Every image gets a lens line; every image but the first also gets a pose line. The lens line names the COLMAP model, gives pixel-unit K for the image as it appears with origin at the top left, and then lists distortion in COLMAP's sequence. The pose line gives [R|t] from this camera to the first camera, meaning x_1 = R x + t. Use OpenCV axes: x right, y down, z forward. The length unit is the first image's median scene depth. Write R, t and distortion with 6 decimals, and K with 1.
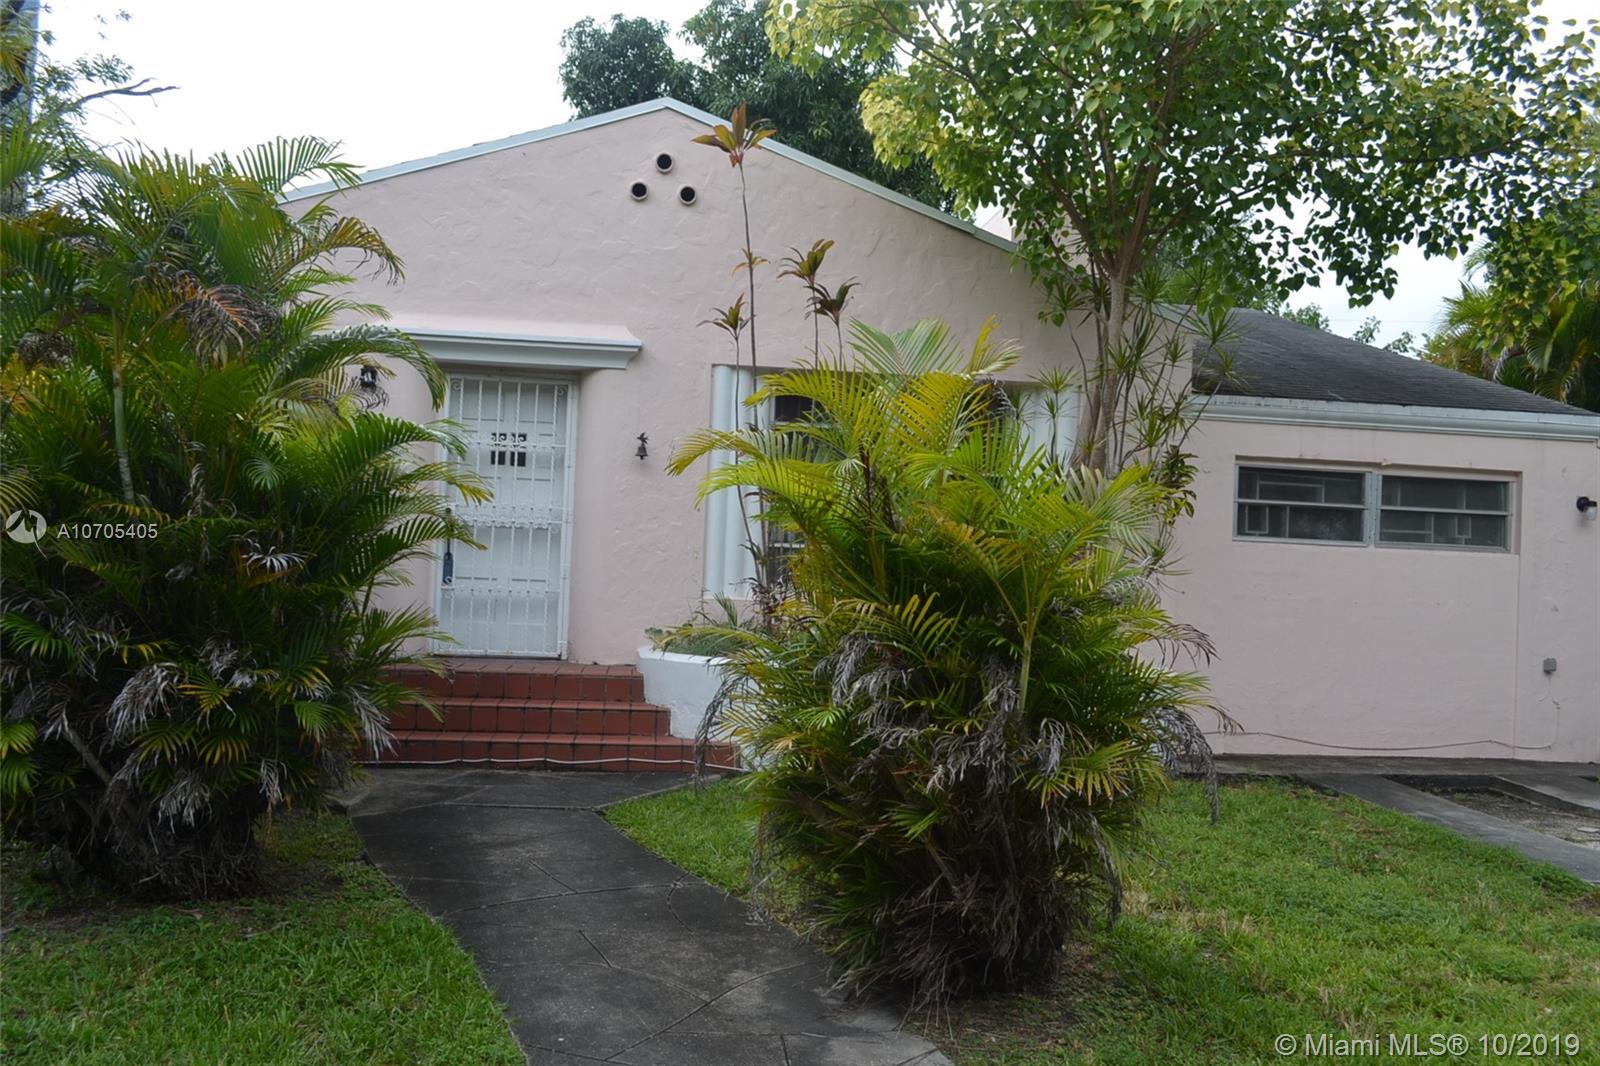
lens RADIAL K [[1264.2, 0, 800.0], [0, 1264.2, 533.0], [0, 0, 1]] dist [-0.000885, -0.001721]
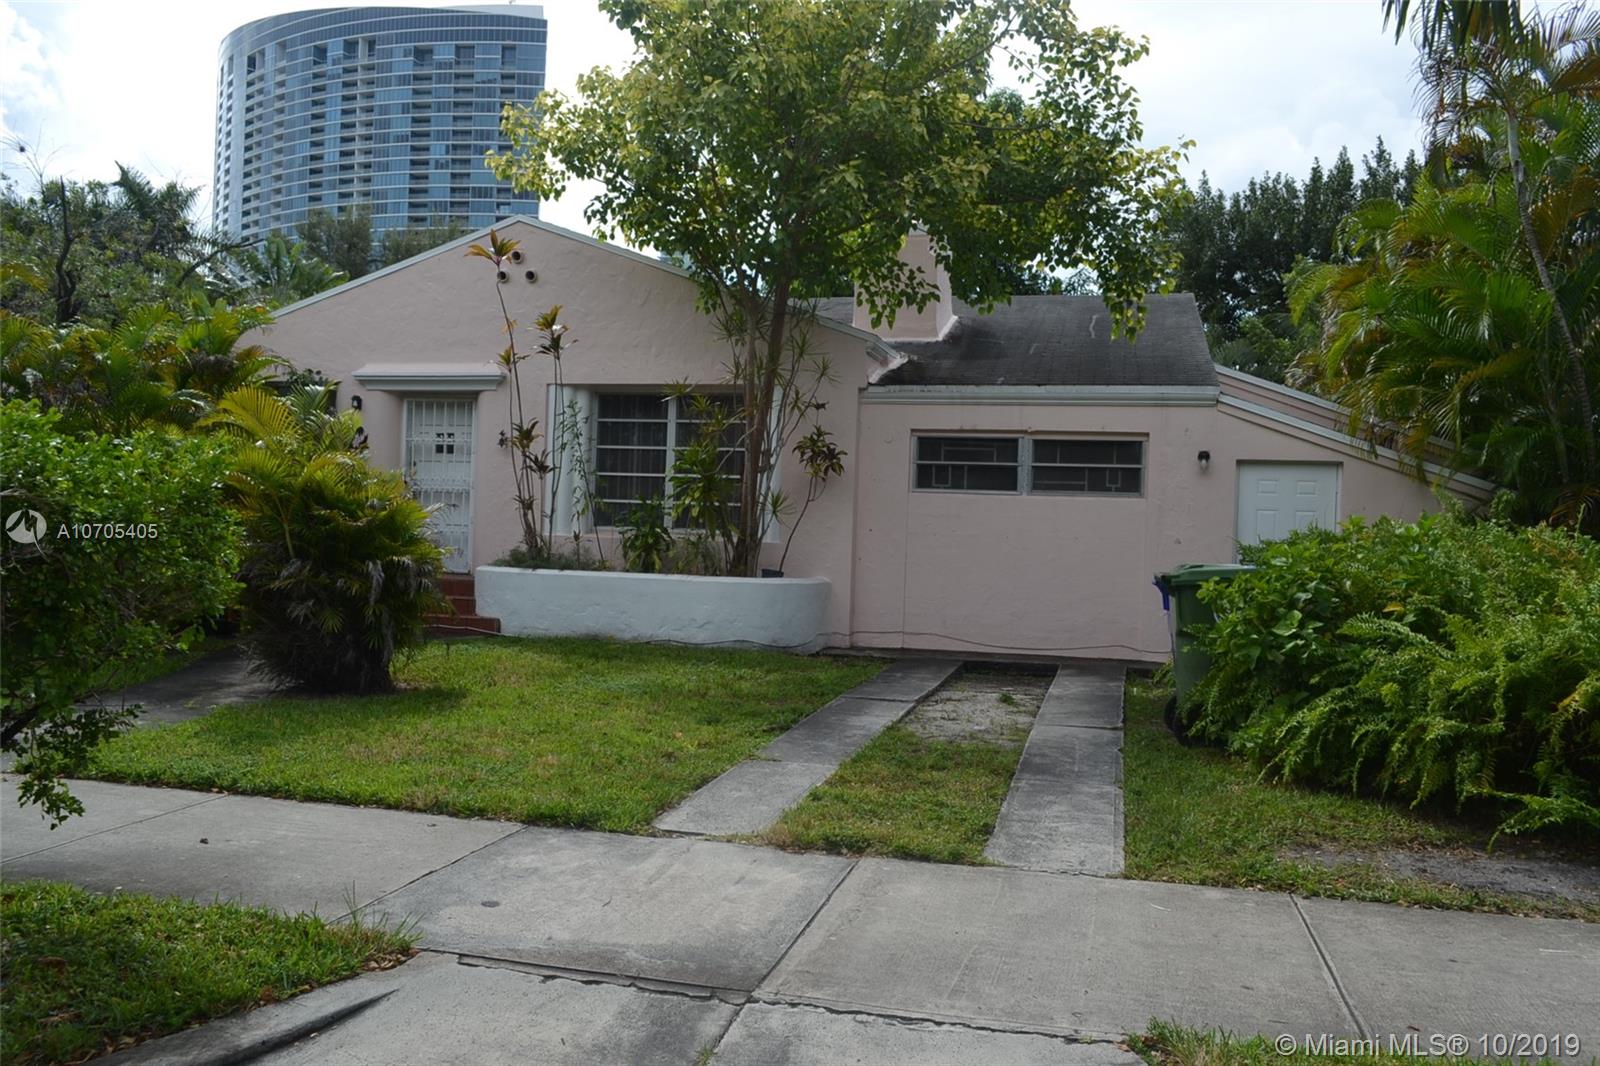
lens RADIAL K [[1264.2, 0, 800.0], [0, 1264.2, 533.0], [0, 0, 1]] dist [-0.000885, -0.001721]
pose [[0.931060, -0.009903, -0.364732, 0.720814], [0.010252, 0.999947, -0.000979, 0.049843], [0.364722, -0.002828, 0.931112, -0.303795]]
